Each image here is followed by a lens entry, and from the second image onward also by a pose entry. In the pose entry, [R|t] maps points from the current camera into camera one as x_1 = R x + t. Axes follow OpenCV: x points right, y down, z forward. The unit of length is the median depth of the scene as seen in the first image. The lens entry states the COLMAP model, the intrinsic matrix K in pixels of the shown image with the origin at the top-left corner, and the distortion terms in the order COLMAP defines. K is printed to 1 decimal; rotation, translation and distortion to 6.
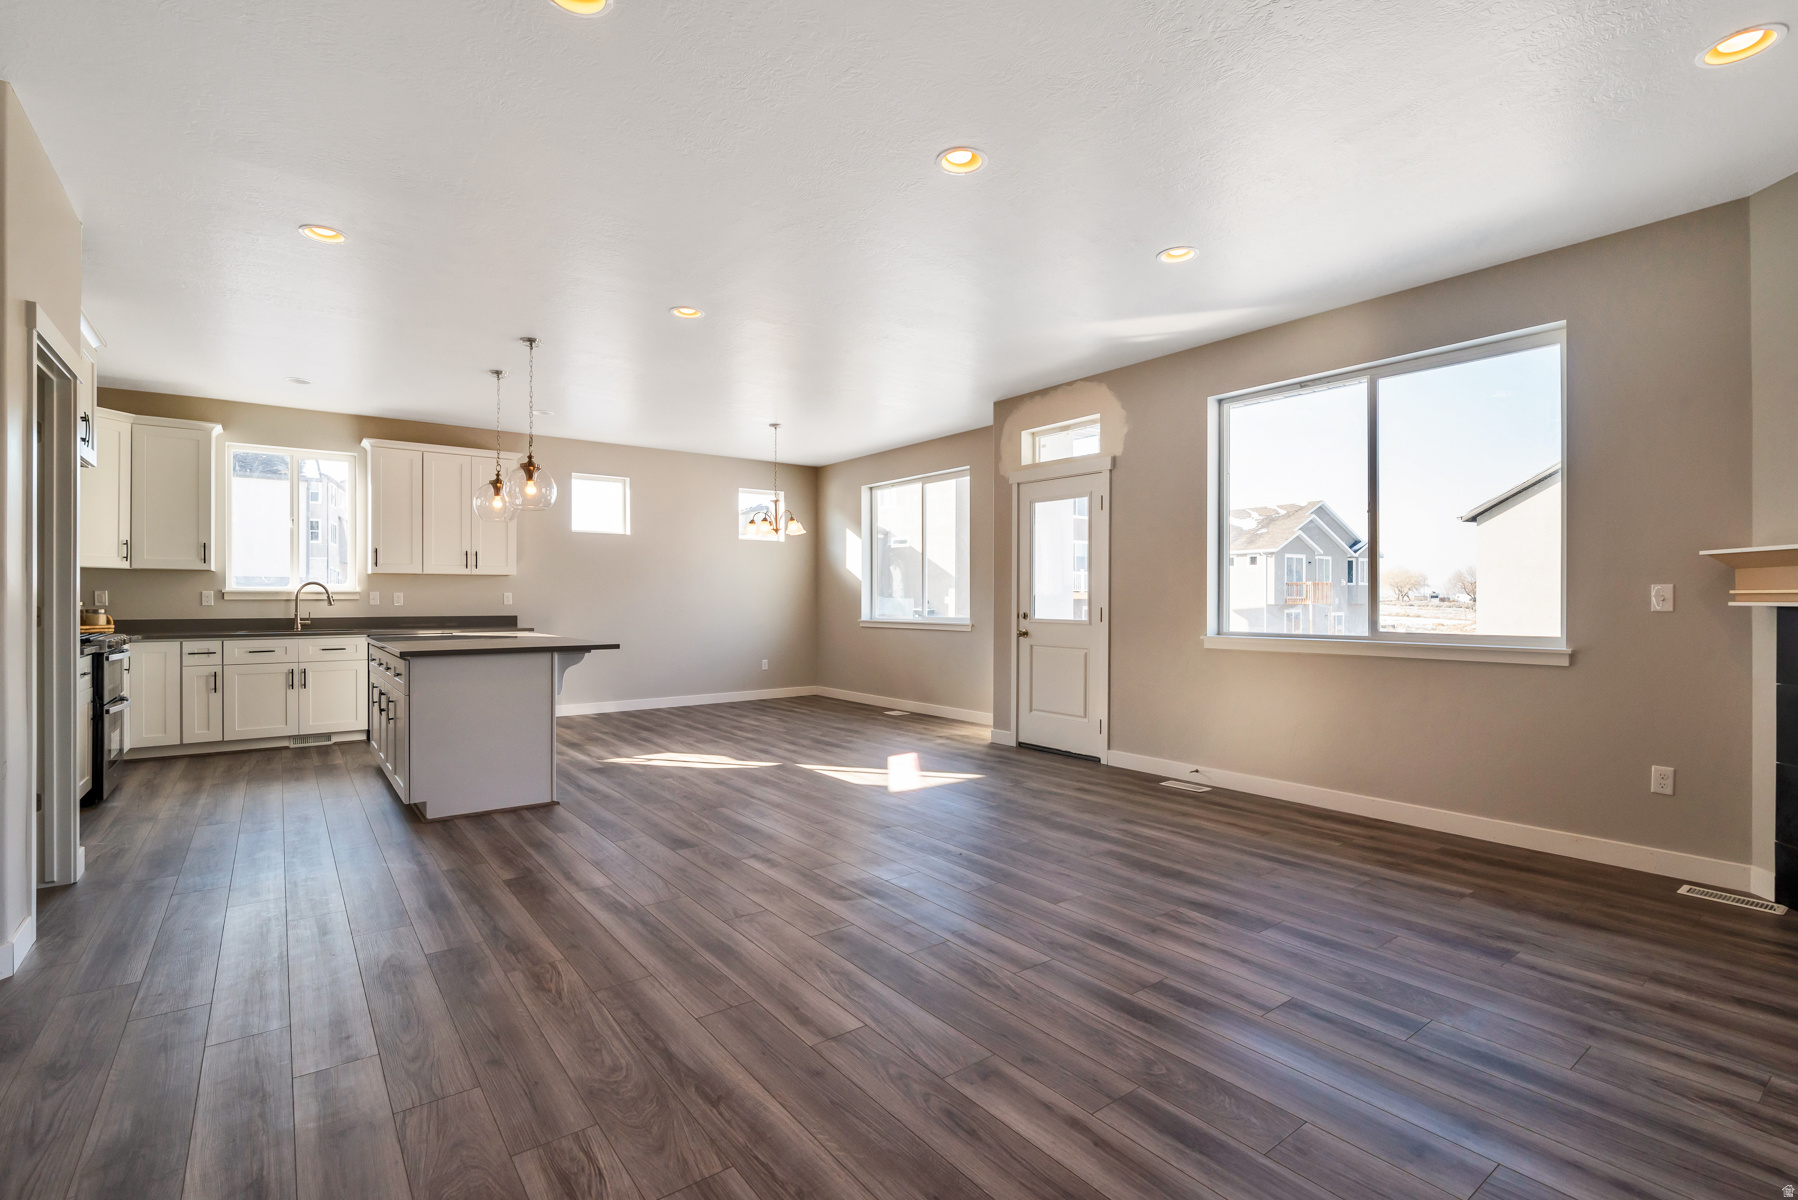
lens RADIAL K [[834.4, 0, 901.7], [0, 834.4, 596.9], [0, 0, 1]] dist [-0.007545, 0.001729]
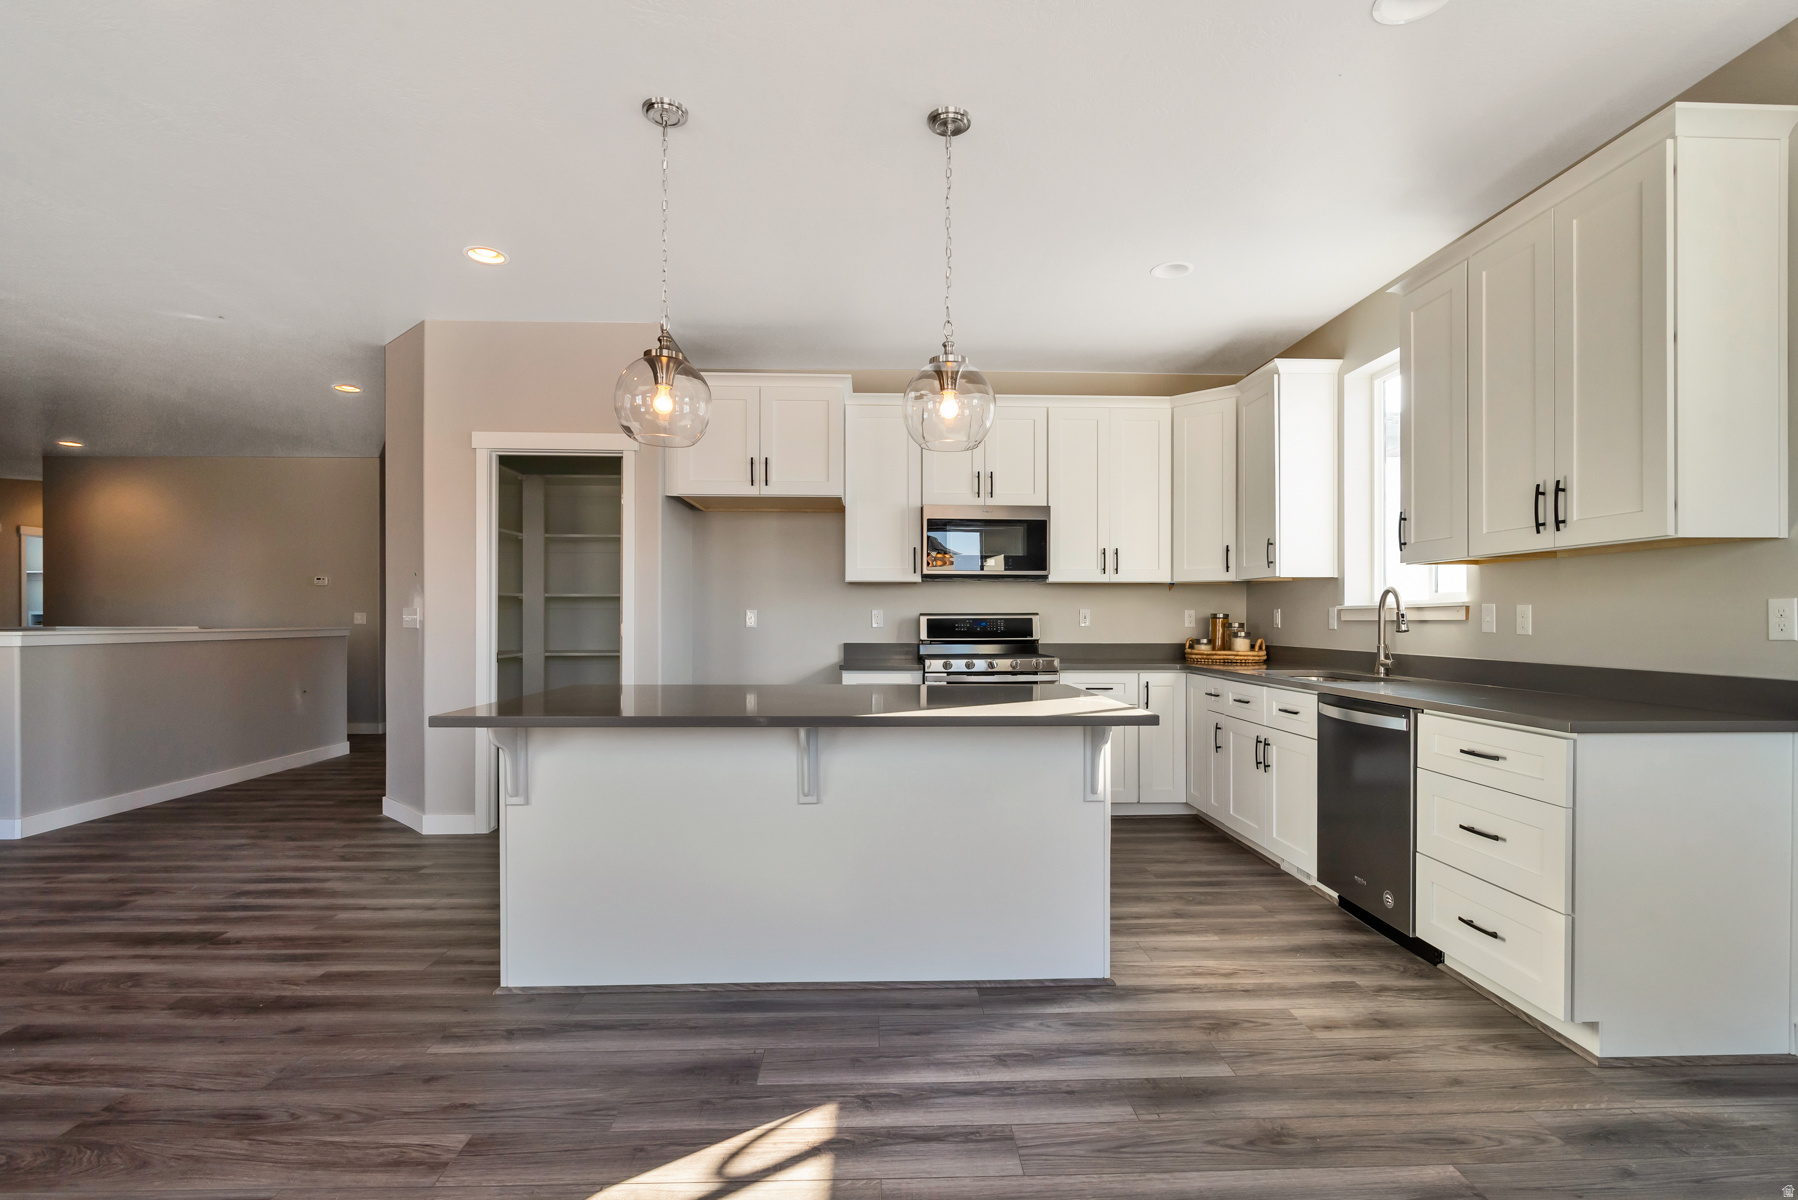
lens RADIAL K [[834.4, 0, 892.8], [0, 834.4, 617.2], [0, 0, 1]] dist [-0.007545, 0.001729]
pose [[-0.579396, -0.001824, -0.815044, -0.088657], [0.000131, 0.999997, -0.002331, 0.002270], [0.815046, -0.001457, -0.579394, 1.129331]]
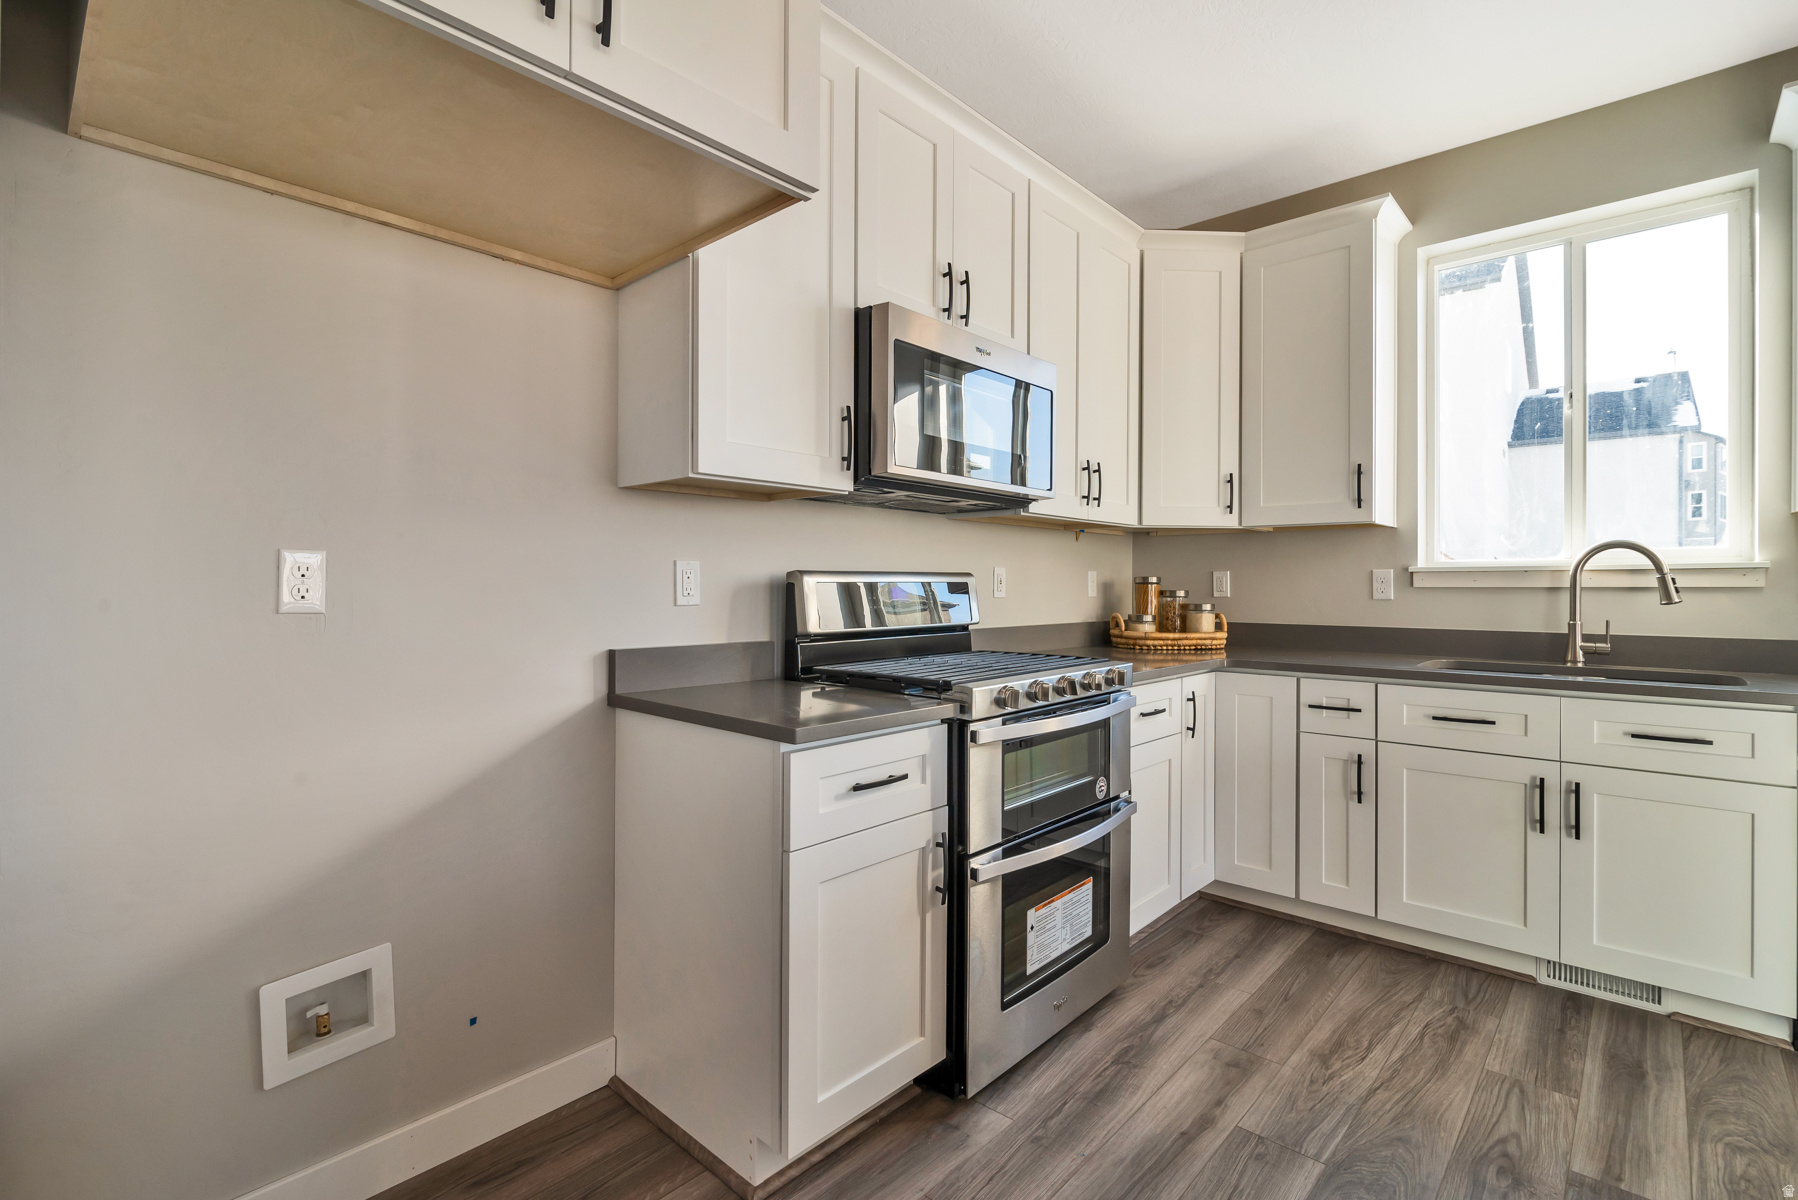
lens RADIAL K [[834.4, 0, 894.7], [0, 834.4, 585.9], [0, 0, 1]] dist [-0.007545, 0.001729]
pose [[0.184228, 0.001552, -0.982882, -0.426003], [-0.001655, 0.999998, 0.001269, 0.002516], [0.982882, 0.001393, 0.184230, 0.651632]]
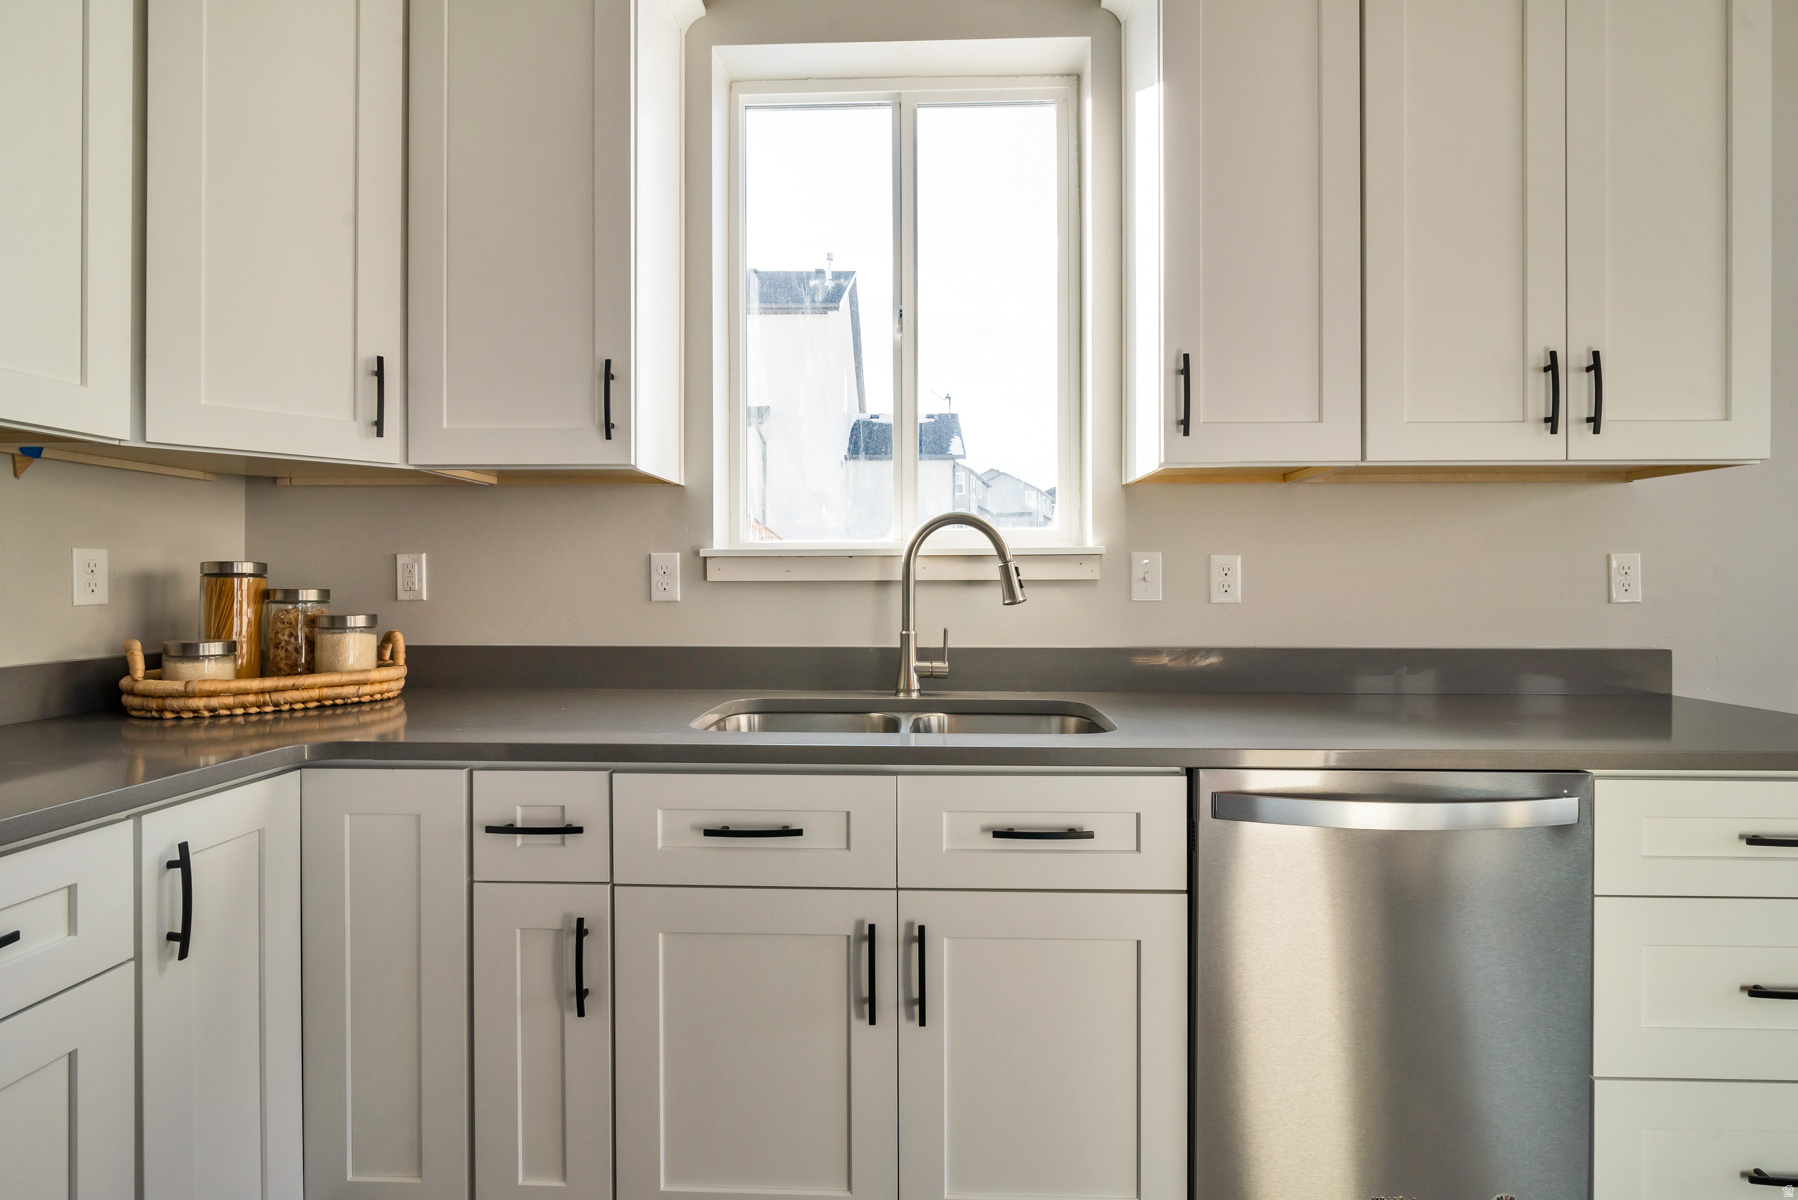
lens RADIAL K [[834.4, 0, 904.2], [0, 834.4, 581.8], [0, 0, 1]] dist [-0.007545, 0.001729]
pose [[0.777057, 0.000100, -0.629430, -0.597041], [0.001828, 0.999995, 0.002416, 0.002963], [0.629427, -0.003028, 0.777054, 0.844501]]
